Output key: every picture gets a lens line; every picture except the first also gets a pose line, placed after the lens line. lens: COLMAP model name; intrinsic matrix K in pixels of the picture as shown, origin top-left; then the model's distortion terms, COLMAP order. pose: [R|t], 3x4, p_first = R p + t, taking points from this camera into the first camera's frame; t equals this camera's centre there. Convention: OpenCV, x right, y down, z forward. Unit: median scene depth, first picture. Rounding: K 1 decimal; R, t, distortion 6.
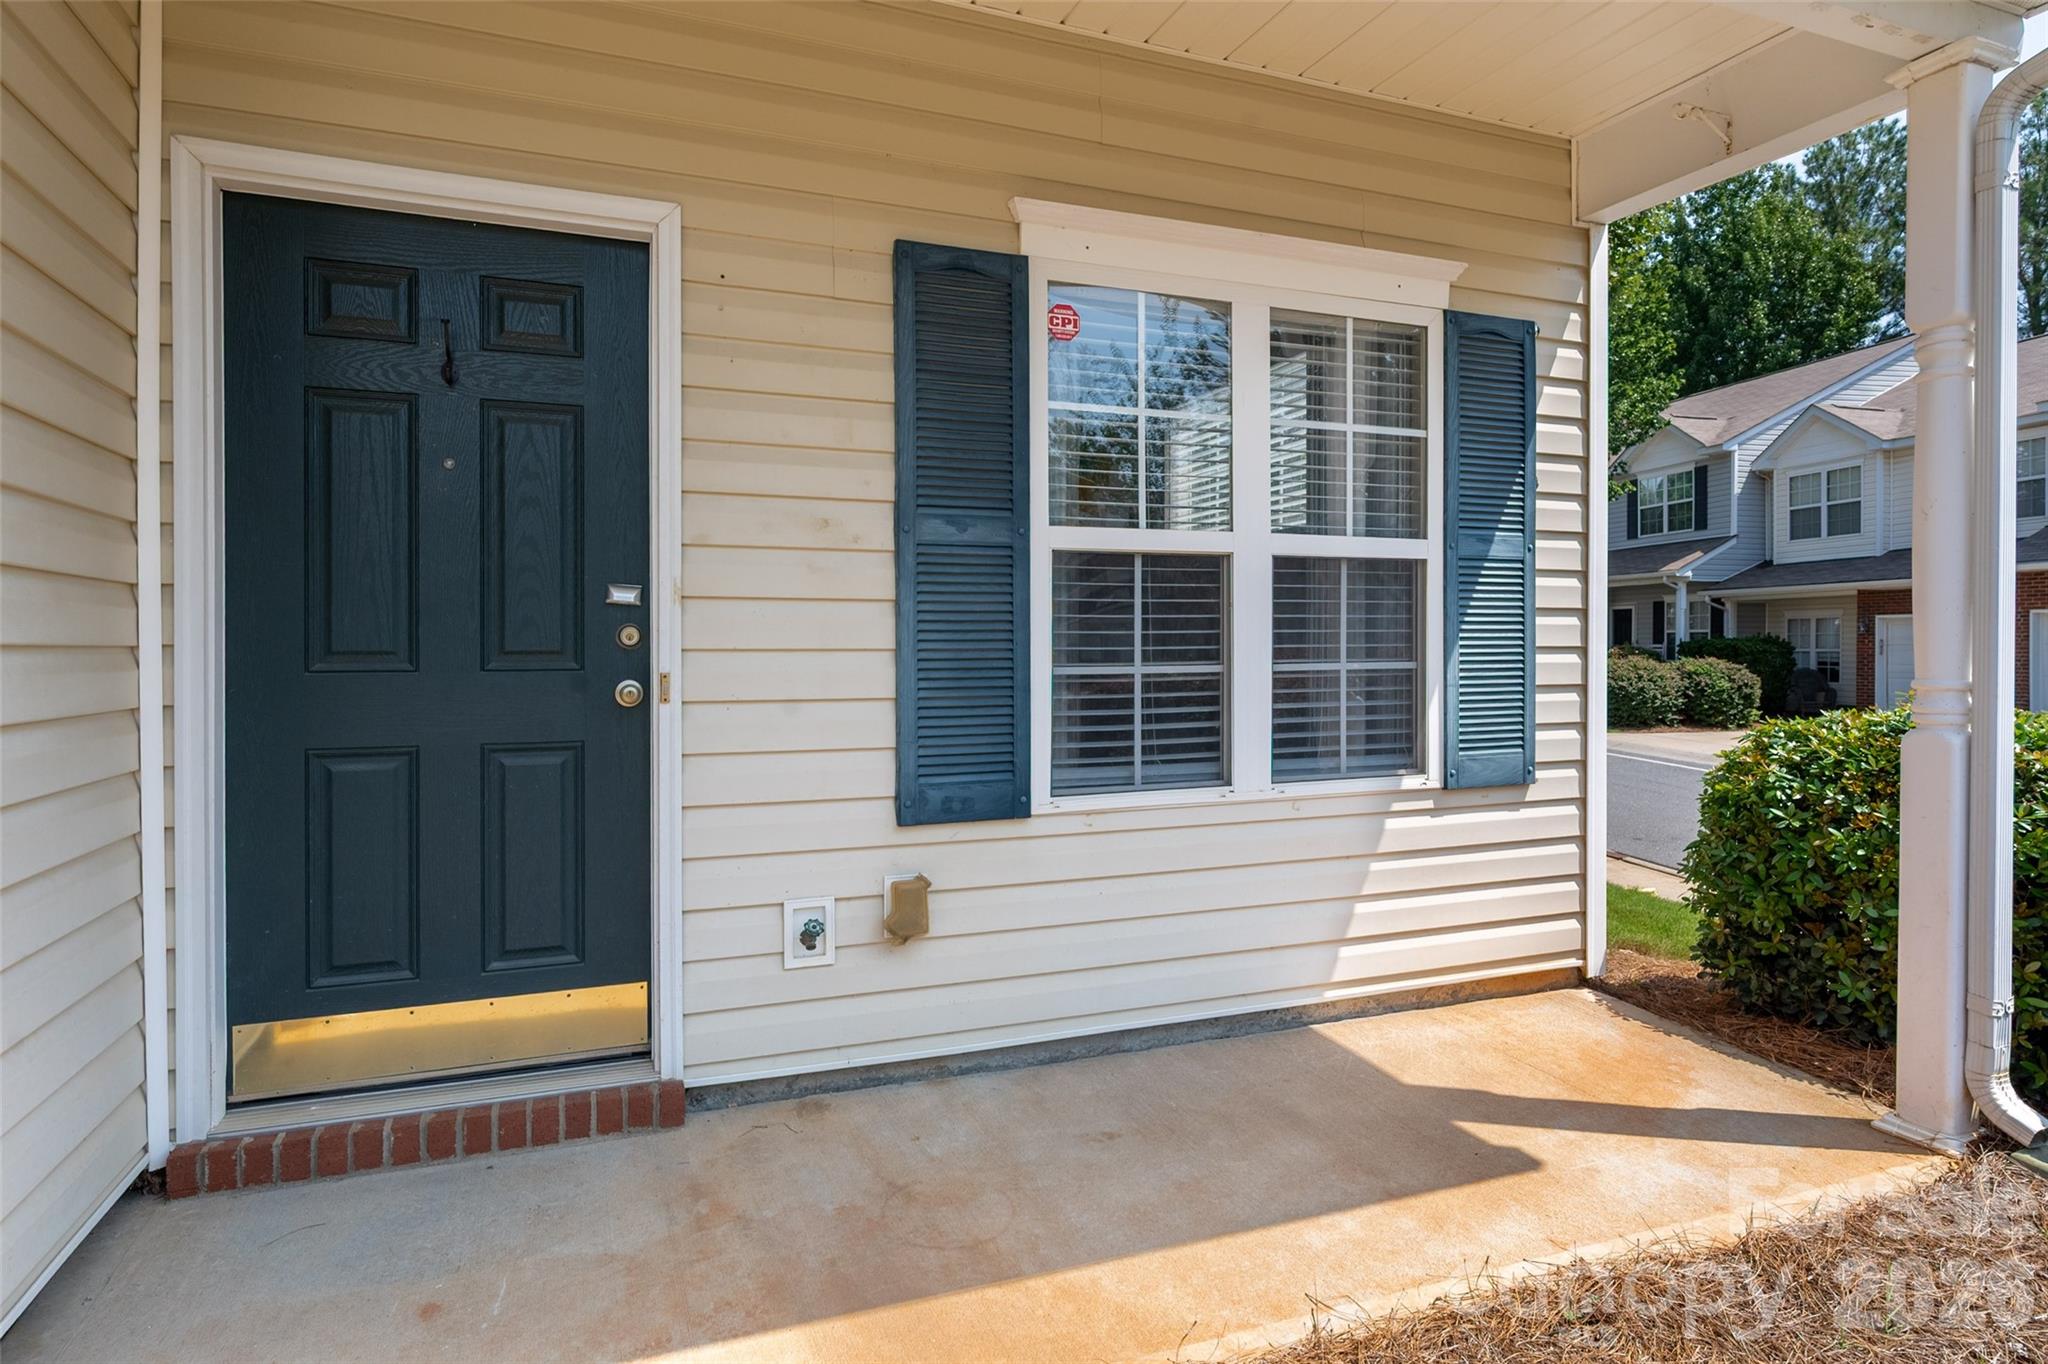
lens RADIAL K [[1120.0, 0, 1020.7], [0, 1120.0, 660.3], [0, 0, 1]] dist [-0.001954, 0.000002]
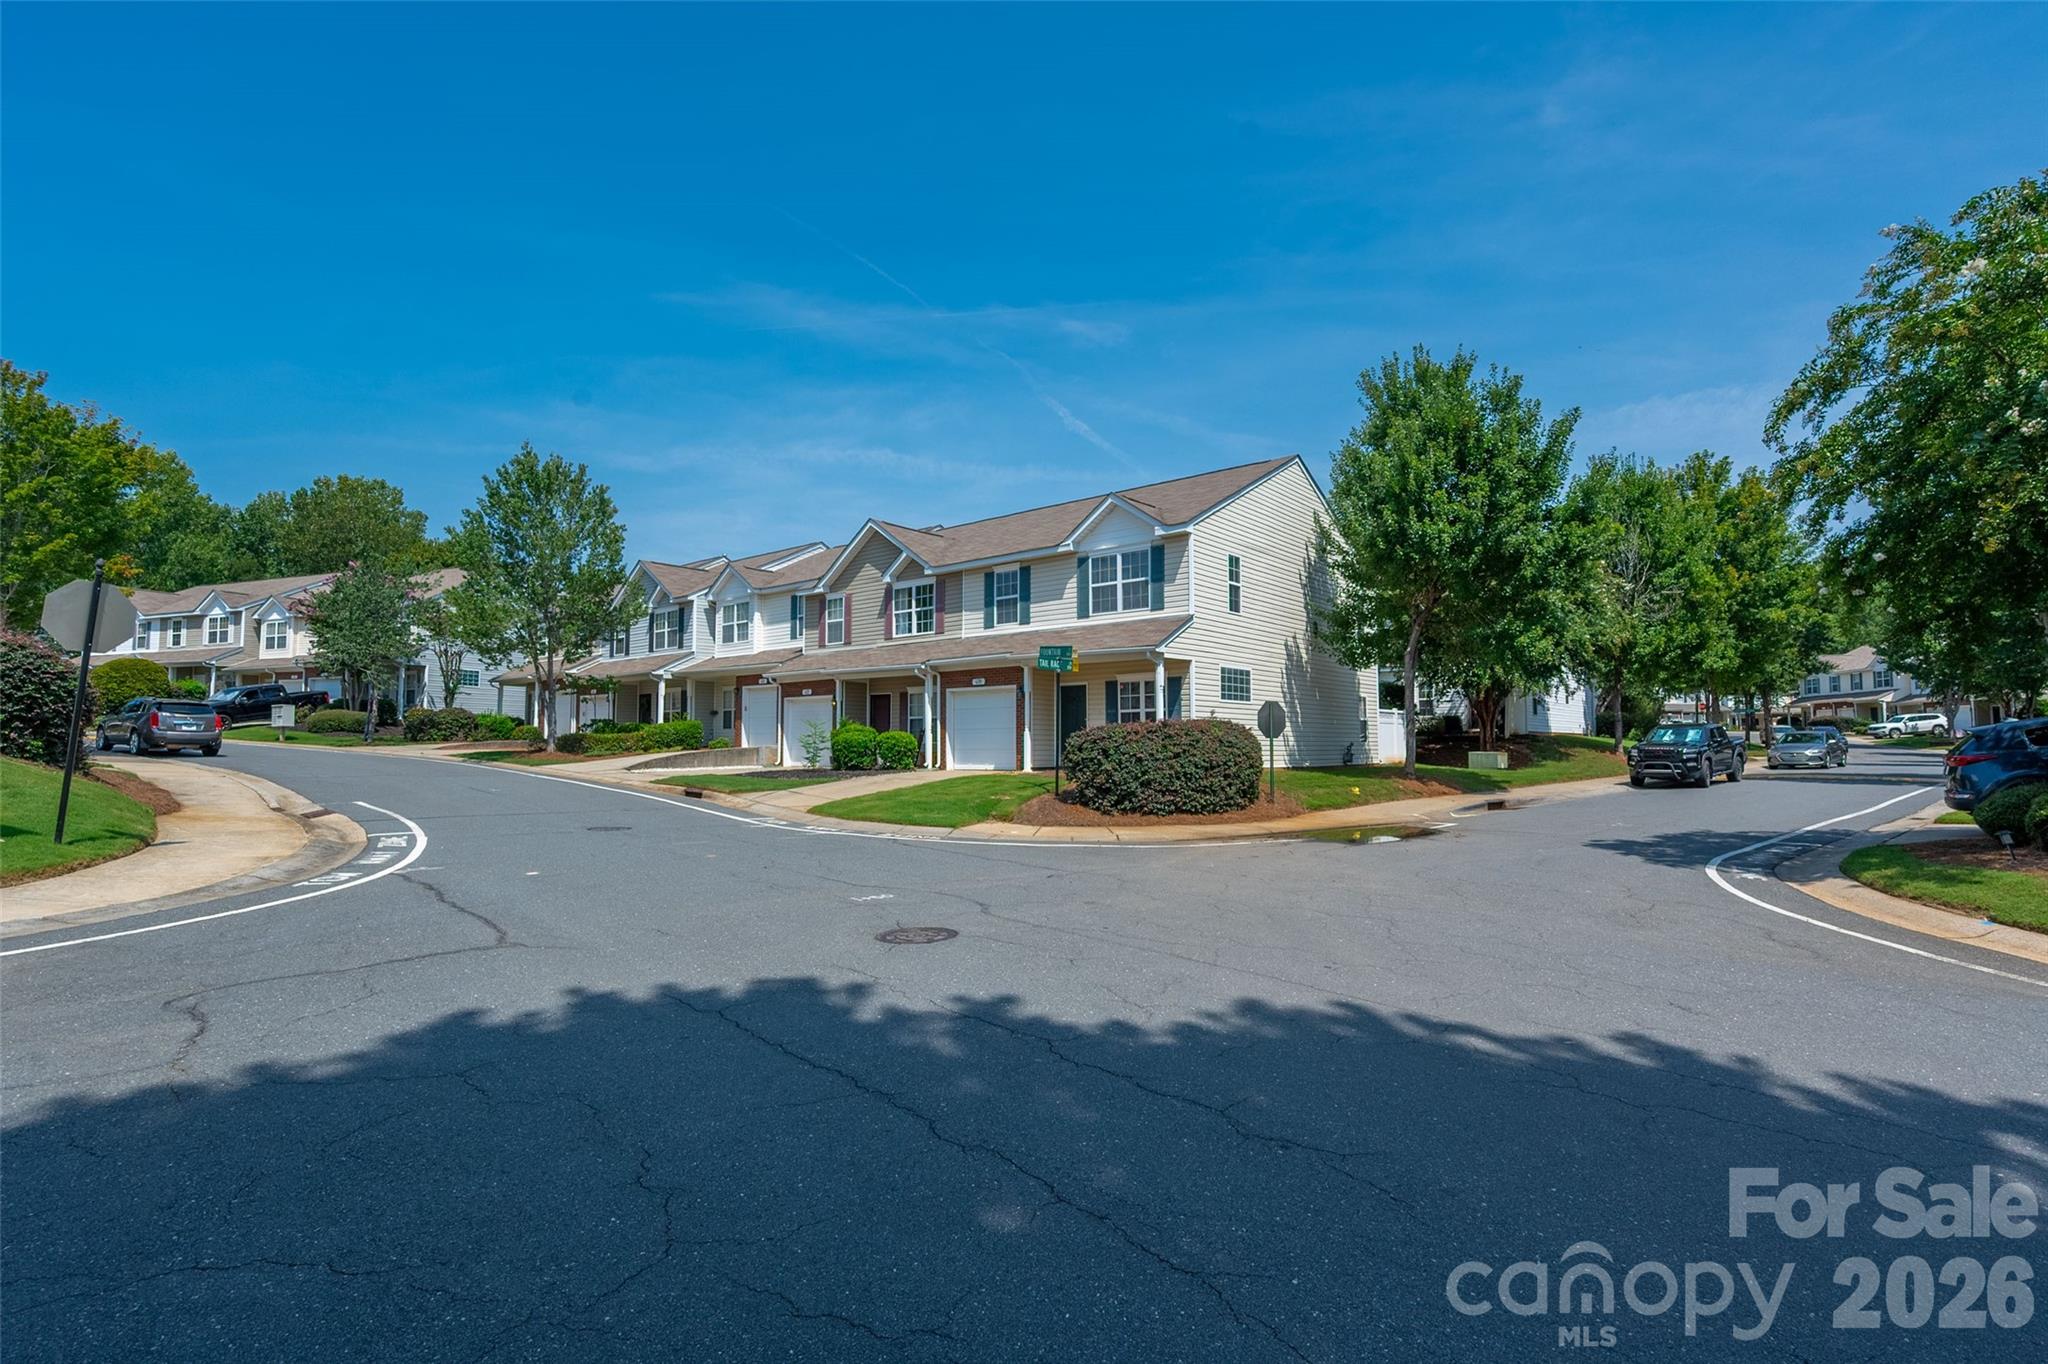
lens RADIAL K [[929.3, 0, 1022.7], [0, 929.3, 704.2], [0, 0, 1]] dist [0.000798, 0.000407]
pose [[0.467302, -0.040483, -0.883171, 5.899822], [-0.010798, 0.998615, -0.051488, 0.212489], [0.884032, 0.033597, 0.466217, -2.978161]]
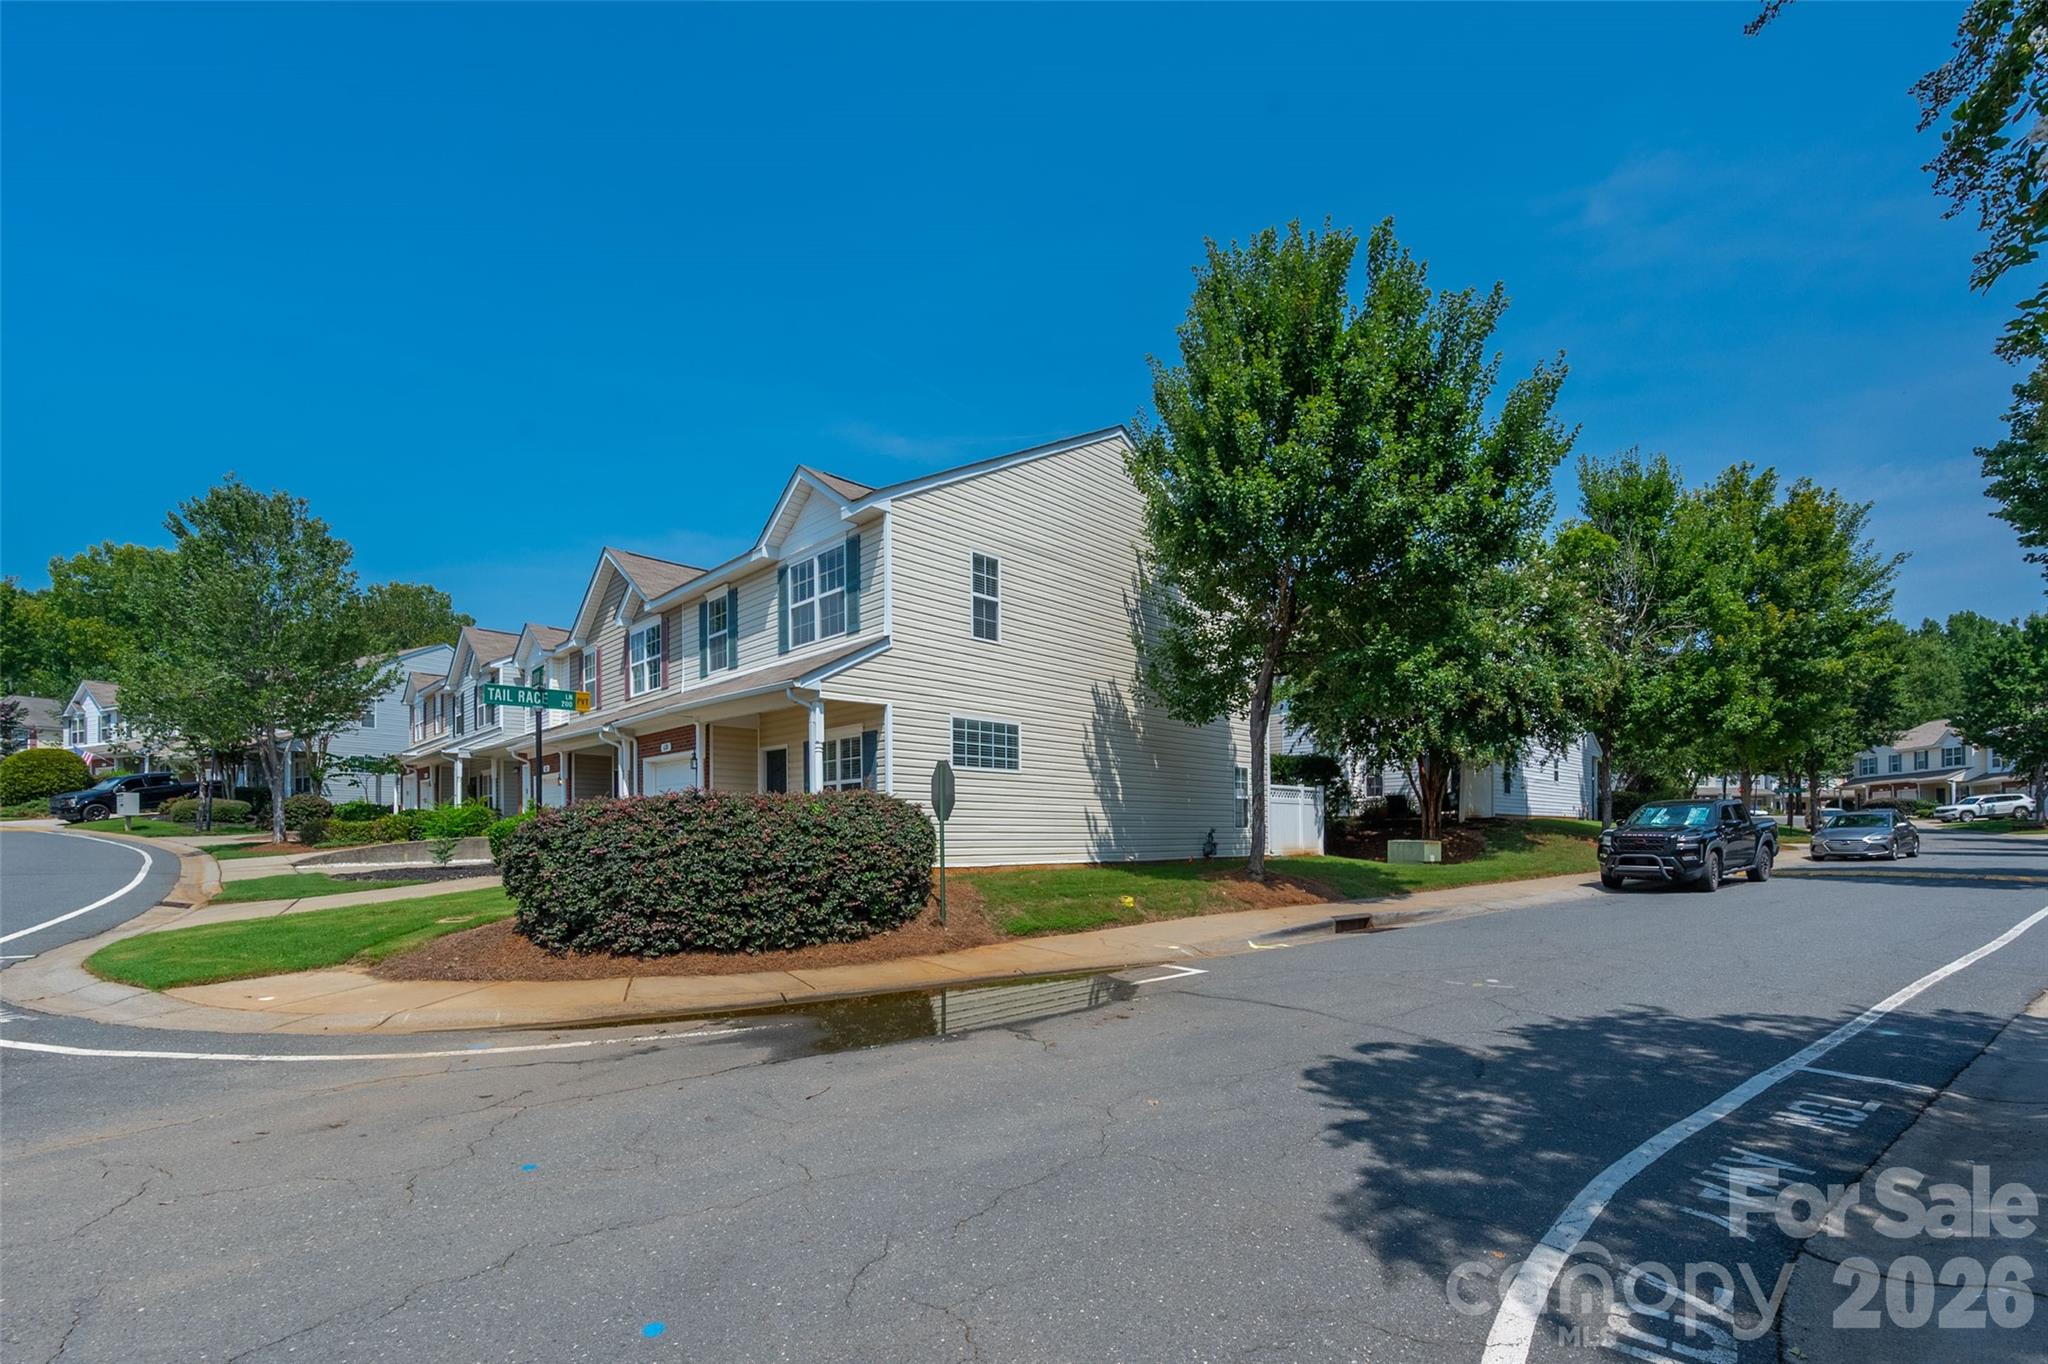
lens RADIAL K [[853.1, 0, 1010.7], [0, 853.1, 838.9], [0, 0, 1]] dist [-0.001460, -0.000174]
pose [[0.393406, 0.003738, -0.919357, 4.582184], [-0.008297, 0.999965, 0.000516, 0.173942], [0.919327, 0.007425, 0.393423, 0.124338]]
